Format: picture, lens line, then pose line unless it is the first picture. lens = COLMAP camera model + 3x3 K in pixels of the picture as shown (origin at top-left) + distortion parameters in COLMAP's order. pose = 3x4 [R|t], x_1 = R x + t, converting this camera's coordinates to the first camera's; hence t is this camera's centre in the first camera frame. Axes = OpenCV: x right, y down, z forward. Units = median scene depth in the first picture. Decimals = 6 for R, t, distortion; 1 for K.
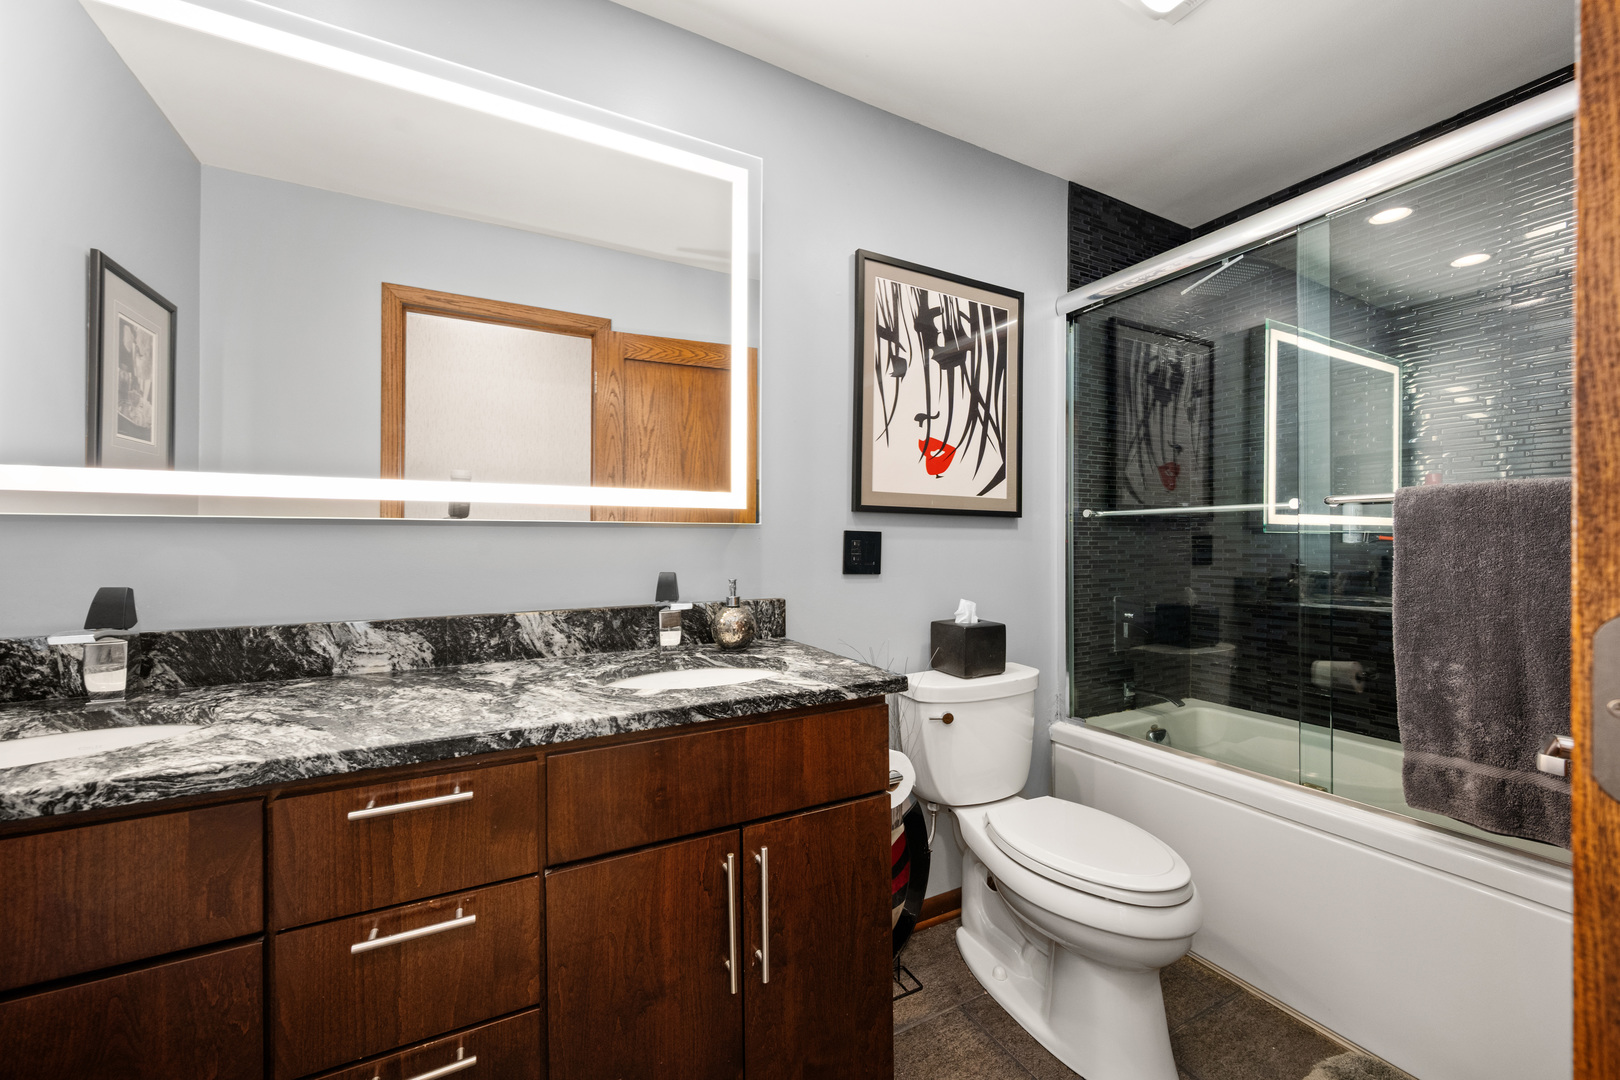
lens RADIAL K [[645.9, 0, 809.1], [0, 645.9, 537.8], [0, 0, 1]] dist [-0.000736, 0.000108]
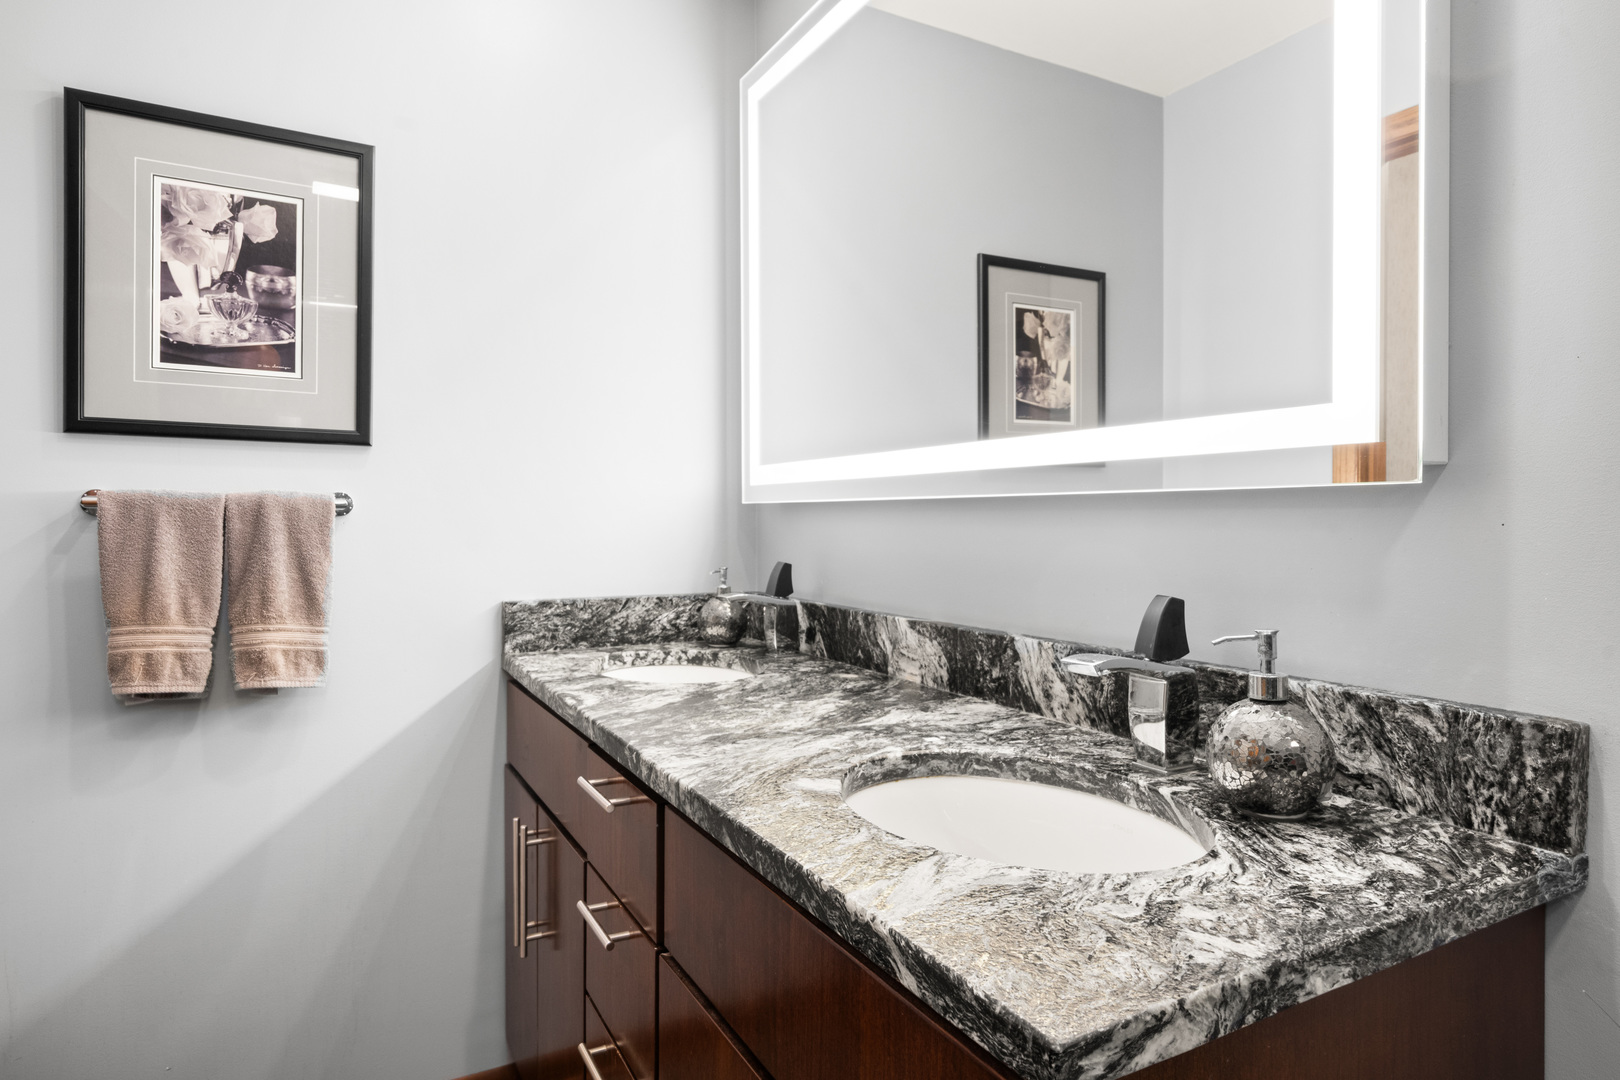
lens RADIAL K [[897.4, 0, 805.9], [0, 897.4, 530.1], [0, 0, 1]] dist [-0.000117, -0.001729]
pose [[0.016551, 0.012737, -0.999782, 0.448553], [-0.000699, 0.999919, 0.012727, -0.002210], [0.999863, 0.000488, 0.016559, 0.772681]]
